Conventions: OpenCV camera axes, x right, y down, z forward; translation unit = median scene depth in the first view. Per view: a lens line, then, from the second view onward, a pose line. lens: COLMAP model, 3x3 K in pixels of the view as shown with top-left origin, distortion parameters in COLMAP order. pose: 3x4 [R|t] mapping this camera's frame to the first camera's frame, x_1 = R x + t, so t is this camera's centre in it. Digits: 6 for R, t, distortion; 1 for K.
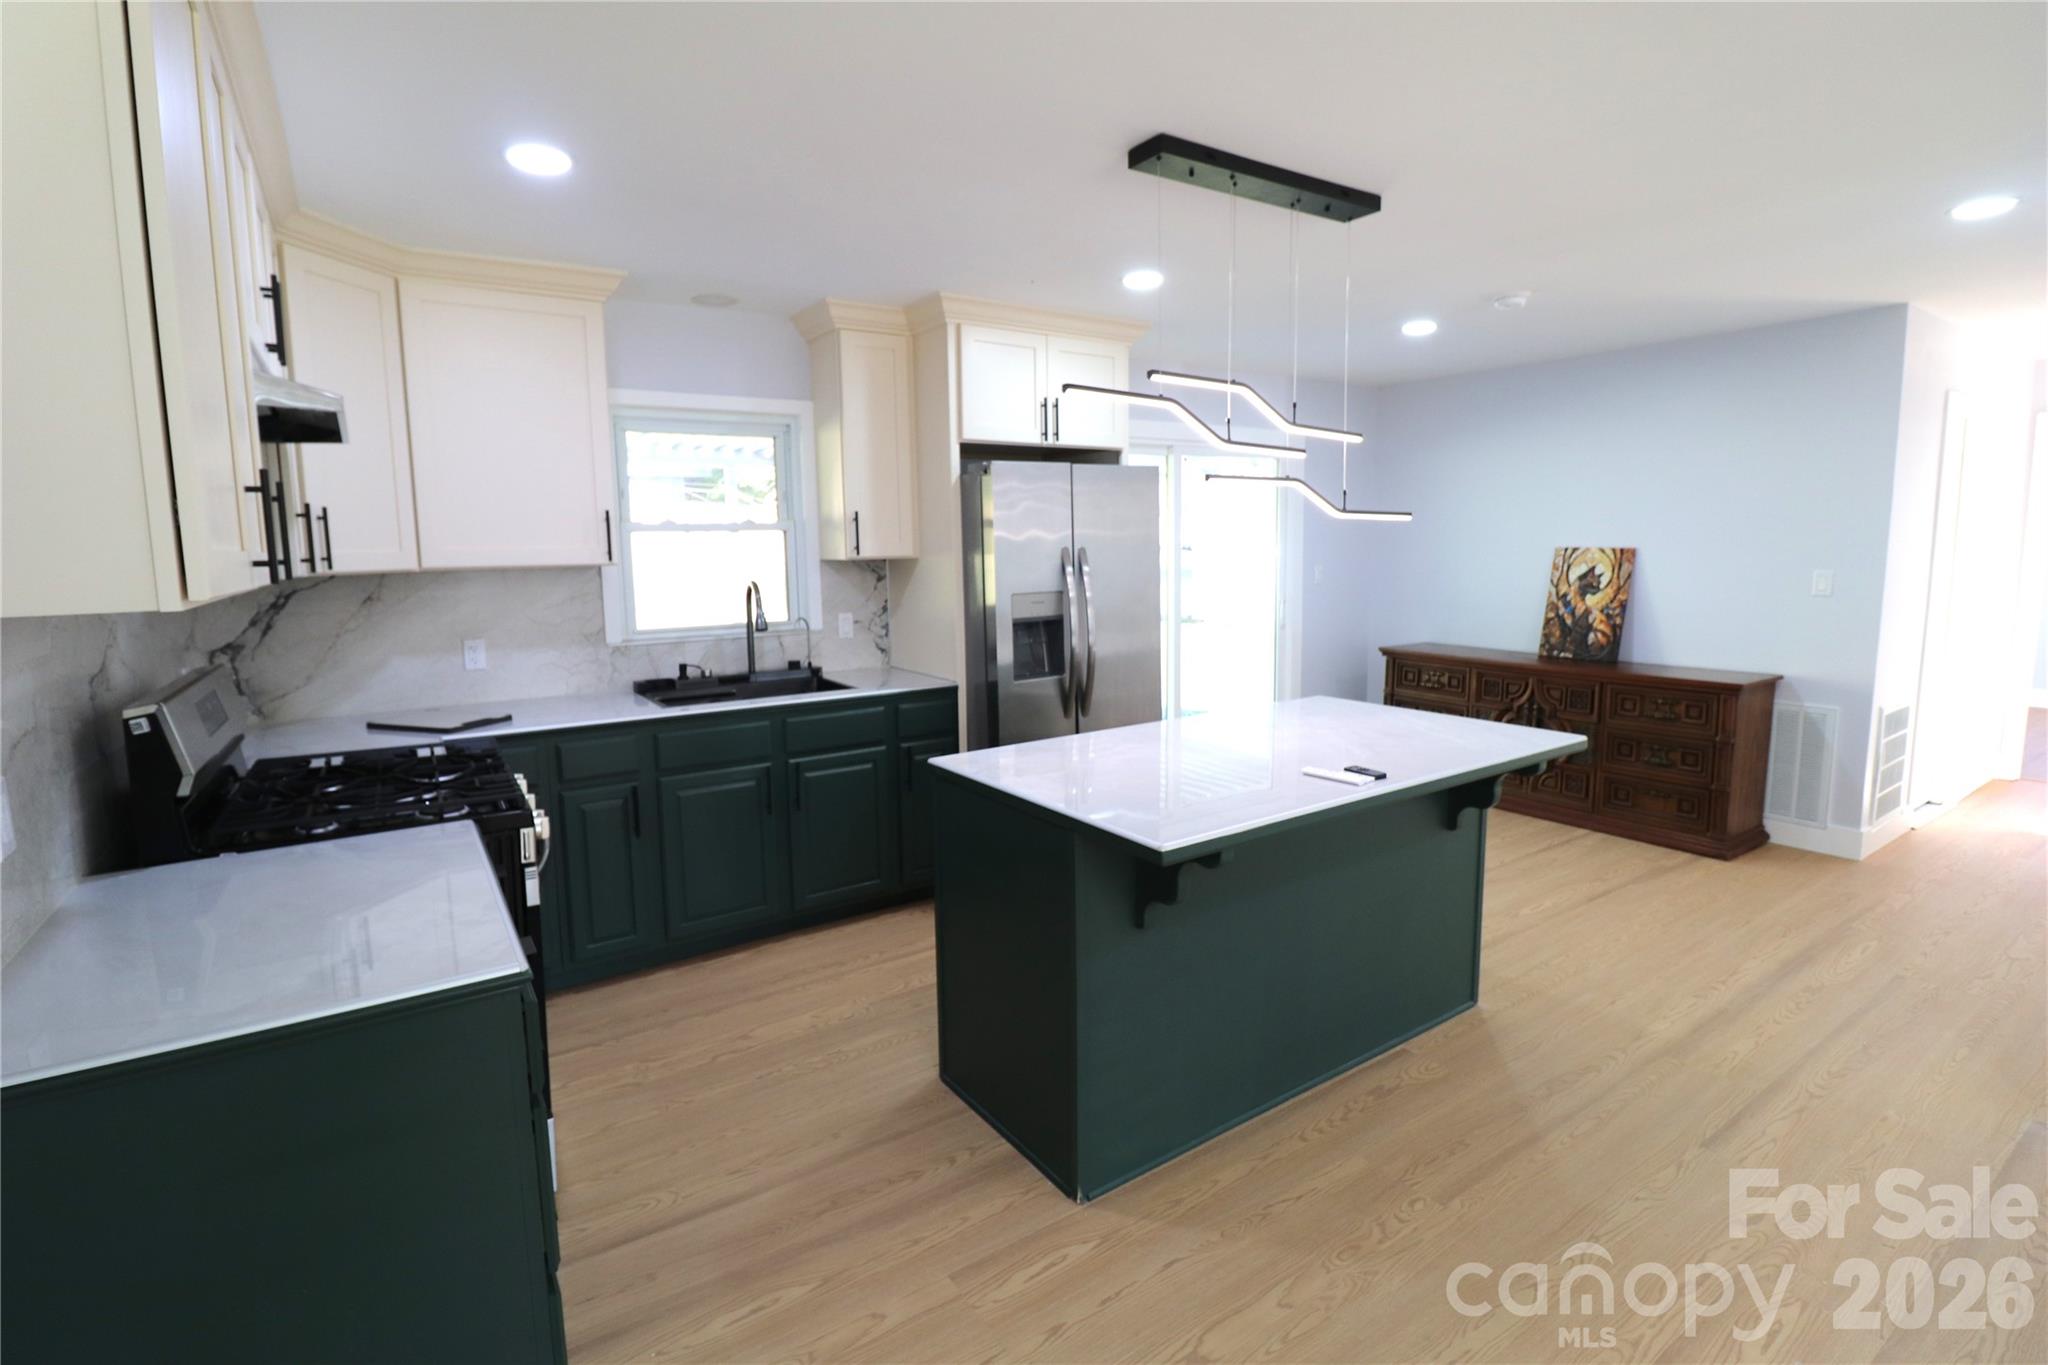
lens RADIAL K [[937.1, 0, 997.9], [0, 937.1, 669.1], [0, 0, 1]] dist [-0.000366, -0.016580]
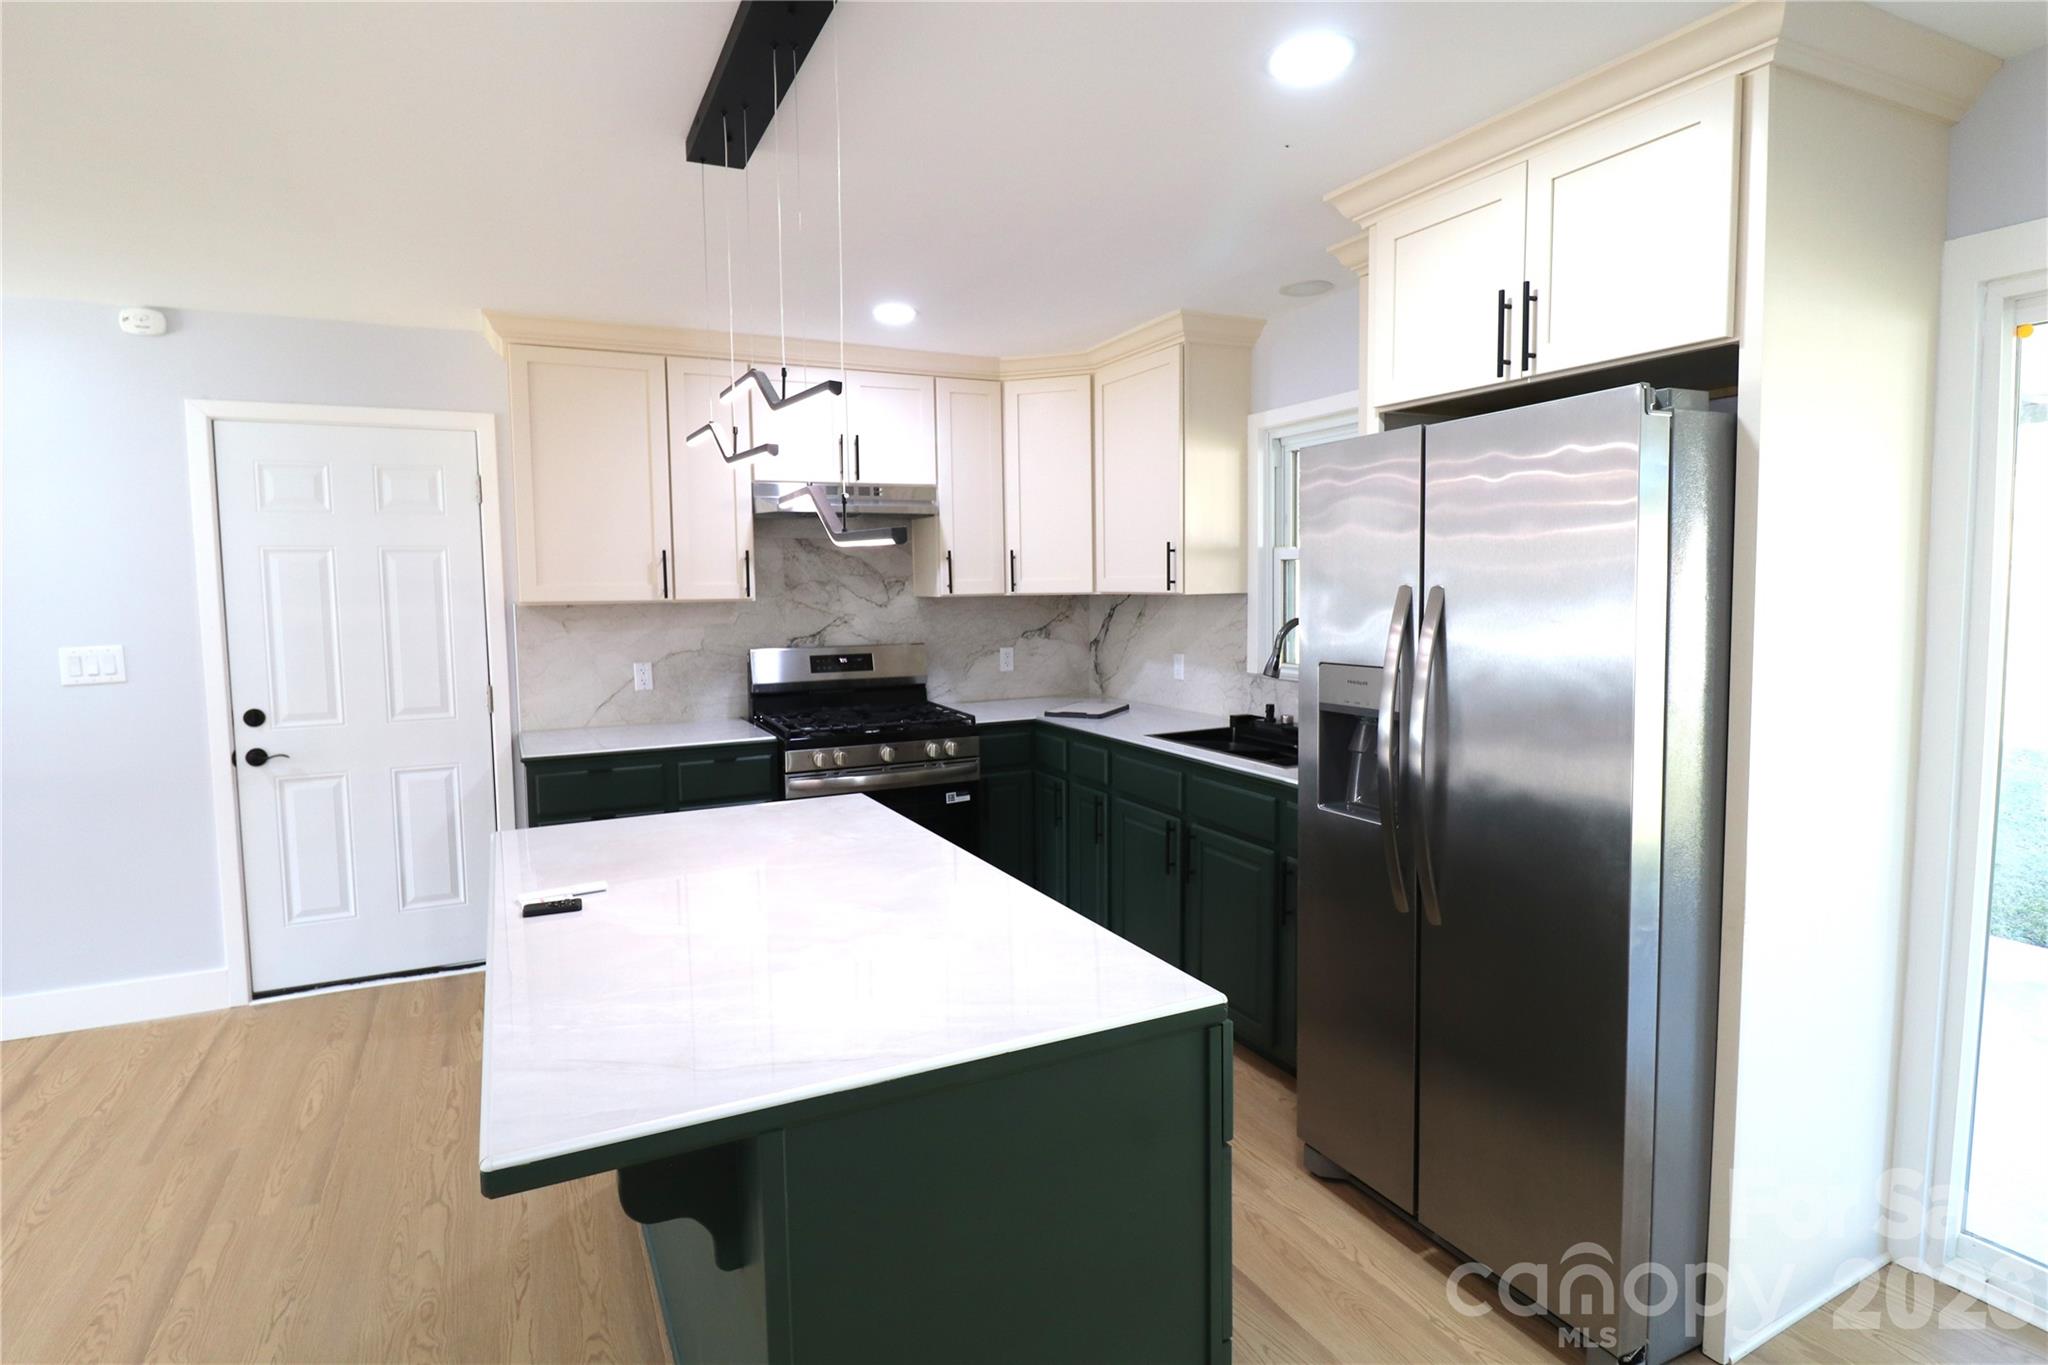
lens RADIAL K [[1041.0, 0, 1012.6], [0, 1041.0, 664.8], [0, 0, 1]] dist [-0.004185, -0.011868]
pose [[-0.119337, 0.096218, -0.988181, 0.801445], [-0.114999, 0.987255, 0.110016, -0.146537], [0.986171, 0.126768, -0.106751, 1.000425]]
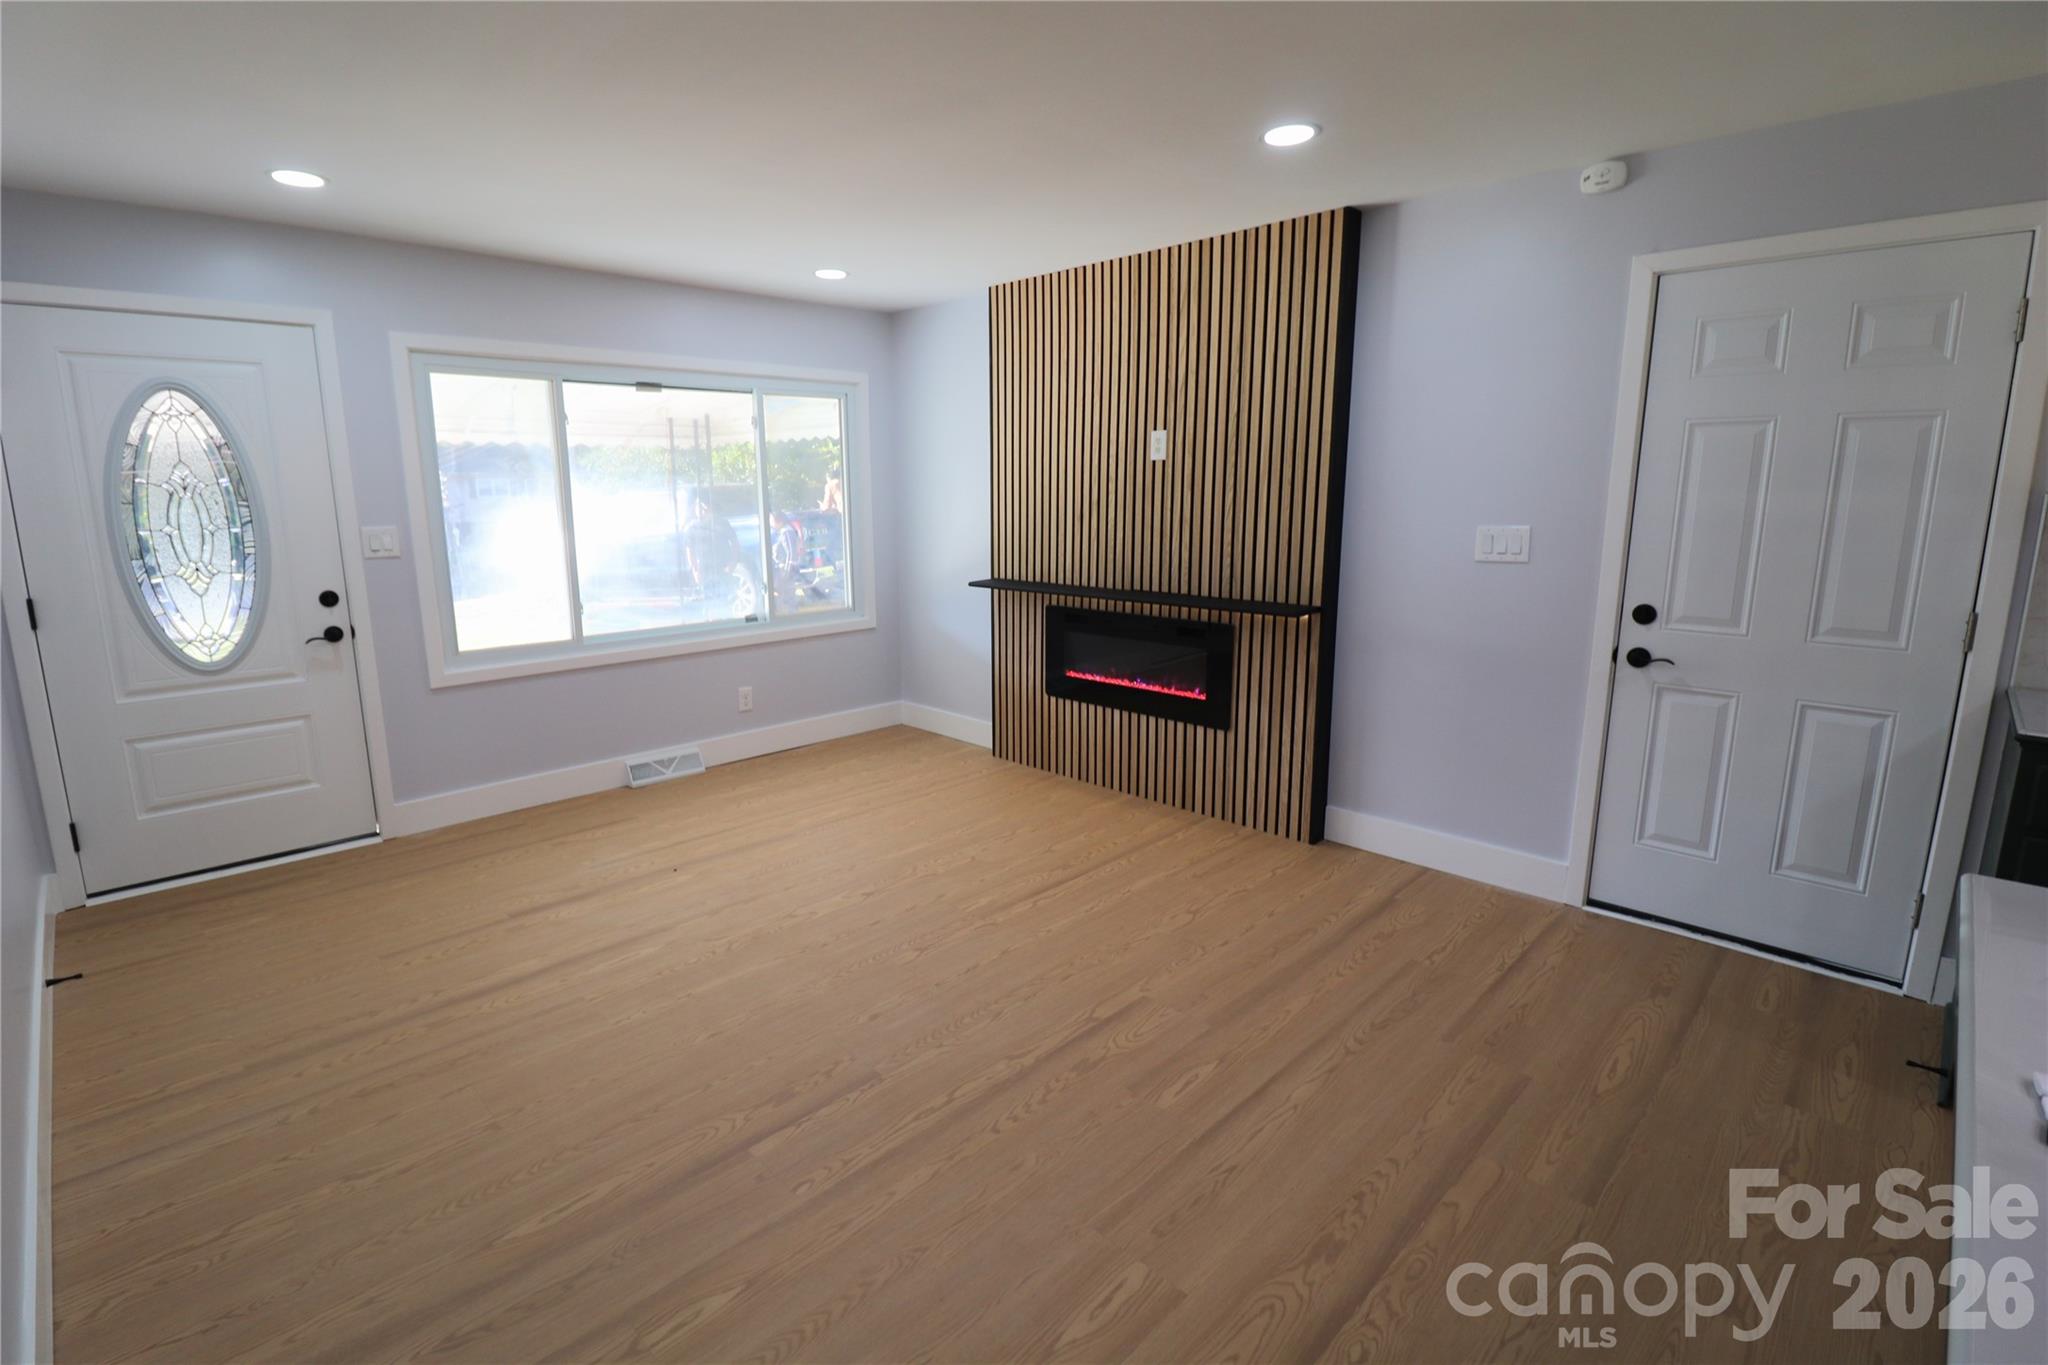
lens RADIAL K [[953.4, 0, 1004.0], [0, 953.4, 664.5], [0, 0, 1]] dist [-0.000714, -0.009087]
pose [[-0.978340, 0.061105, -0.197780, 0.596026], [-0.003981, 0.949709, 0.313110, -0.114492], [0.206966, 0.307115, -0.928895, 0.827271]]
